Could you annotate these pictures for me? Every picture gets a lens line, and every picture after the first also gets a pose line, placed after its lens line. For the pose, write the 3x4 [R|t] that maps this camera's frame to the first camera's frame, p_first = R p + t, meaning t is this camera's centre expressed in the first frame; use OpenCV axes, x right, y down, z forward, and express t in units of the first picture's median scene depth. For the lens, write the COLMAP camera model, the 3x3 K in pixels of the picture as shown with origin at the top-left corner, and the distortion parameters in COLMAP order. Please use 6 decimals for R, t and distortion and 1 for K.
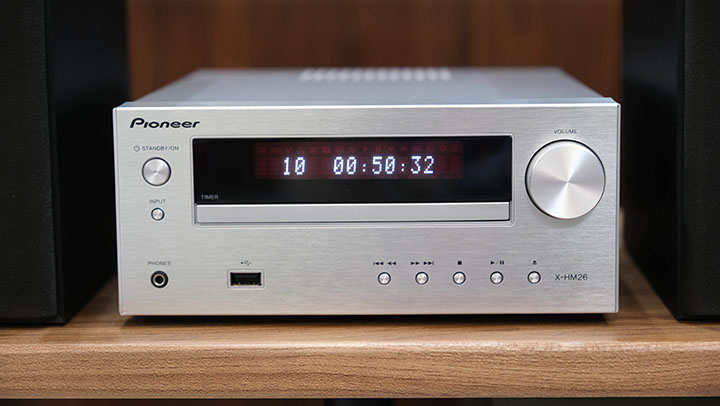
lens RADIAL K [[1705.9, 0, 360.9], [0, 1705.9, 207.6], [0, 0, 1]] dist [-0.030766, 0.000000]
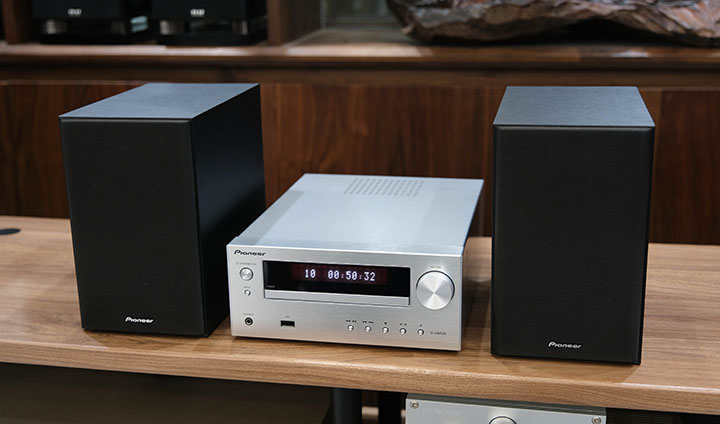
lens RADIAL K [[955.9, 0, 353.0], [0, 955.9, 209.2], [0, 0, 1]] dist [-0.001058, 0.000000]
pose [[0.984408, 0.041671, -0.170894, 0.216579], [-0.016824, 0.989386, 0.144335, -0.280306], [0.175095, -0.139210, 0.974660, -0.143328]]
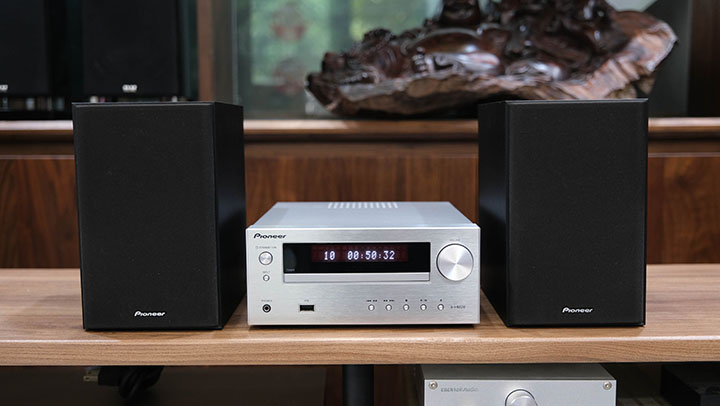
lens RADIAL K [[904.7, 0, 364.2], [0, 904.7, 209.6], [0, 0, 1]] dist [-0.000107, 0.000000]
pose [[0.999577, 0.001494, 0.029038, -0.029053], [-0.000331, 0.999199, -0.040013, -0.037076], [-0.029075, 0.039987, 0.998777, -0.149217]]
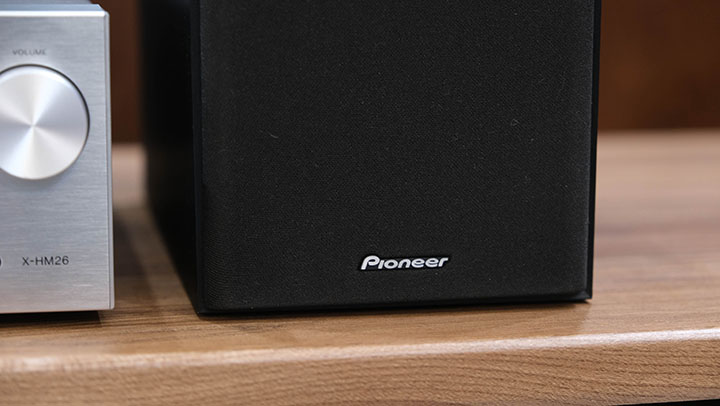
lens RADIAL K [[1705.9, 0, 359.8], [0, 1705.9, 204.5], [0, 0, 1]] dist [-0.030766, 0.000000]
pose [[0.970633, -0.018924, 0.239819, 0.082023], [0.008789, 0.999025, 0.043263, -0.011697], [-0.240403, -0.039885, 0.969853, 0.293552]]
